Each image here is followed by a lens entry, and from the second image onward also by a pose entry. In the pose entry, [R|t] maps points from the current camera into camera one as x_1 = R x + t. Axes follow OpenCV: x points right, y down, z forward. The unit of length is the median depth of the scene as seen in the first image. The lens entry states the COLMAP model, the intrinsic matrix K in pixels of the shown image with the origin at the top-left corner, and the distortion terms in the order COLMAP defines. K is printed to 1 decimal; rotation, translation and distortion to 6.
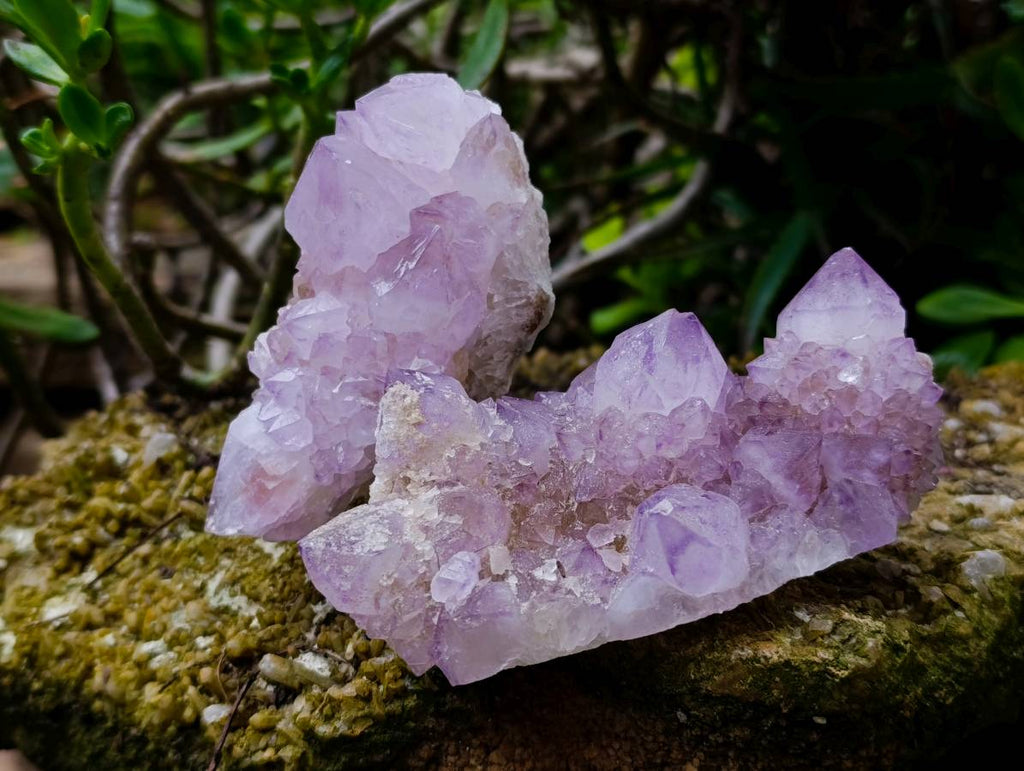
lens RADIAL K [[1508.4, 0, 510.4], [0, 1508.4, 385.9], [0, 0, 1]] dist [0.332031, -2.262356]
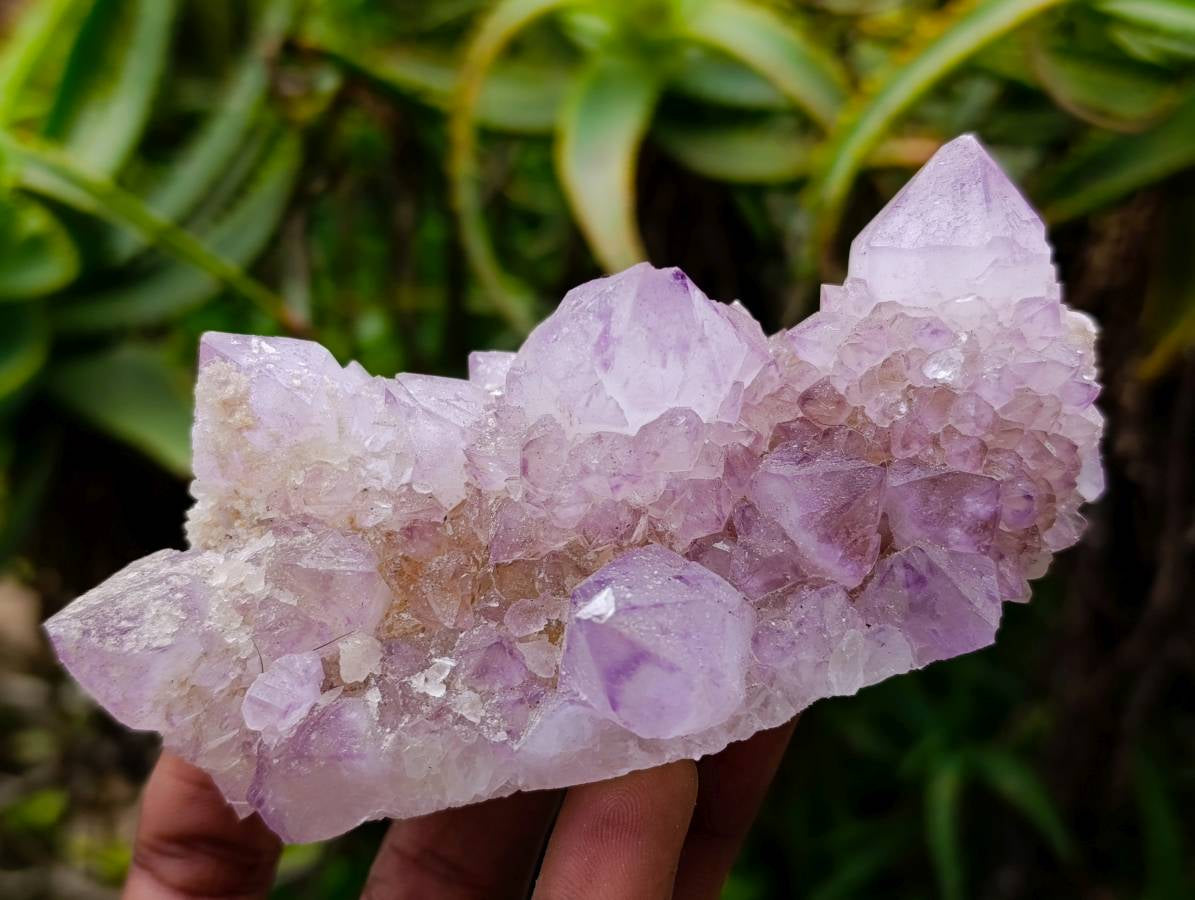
lens RADIAL K [[1760.3, 0, 595.6], [0, 1760.3, 450.5], [0, 0, 1]] dist [0.332031, -2.262356]
pose [[0.996555, 0.028528, -0.077872, 0.145173], [-0.011955, 0.978582, 0.205509, -0.122985], [0.082067, -0.203871, 0.975552, 0.296148]]
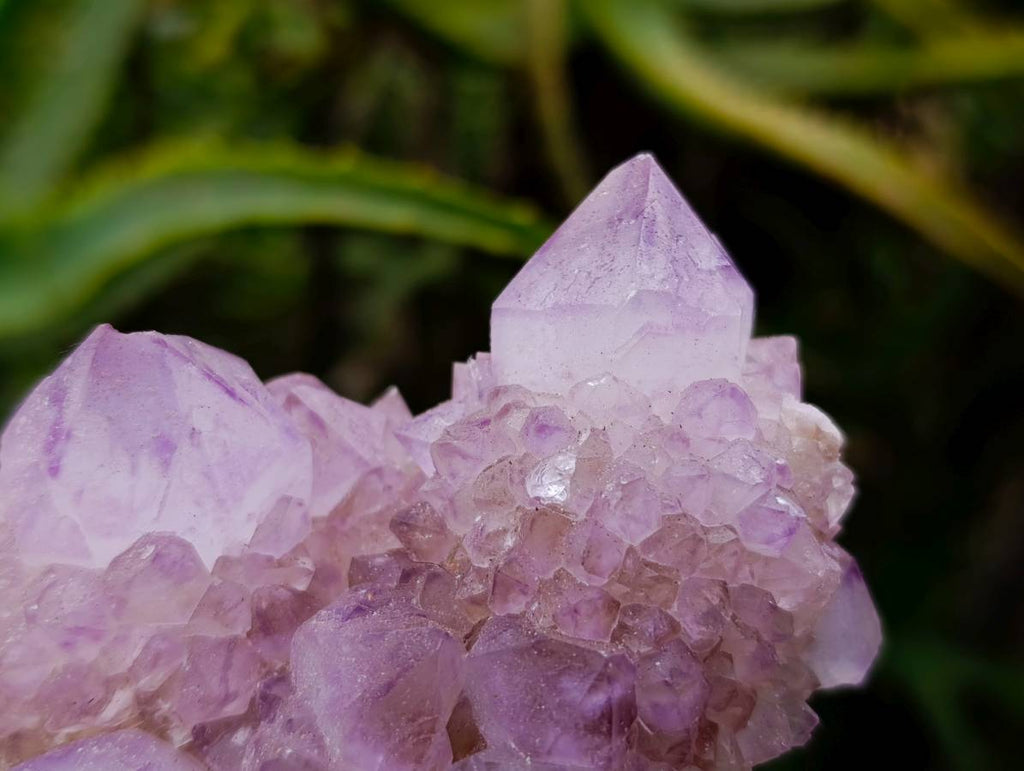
lens RADIAL K [[1508.4, 0, 510.4], [0, 1508.4, 385.9], [0, 0, 1]] dist [0.332031, -2.262356]
pose [[0.947948, 0.020090, -0.317790, 0.353121], [0.011074, 0.995324, 0.095955, -0.073996], [0.318232, -0.094479, 0.943293, 0.634507]]
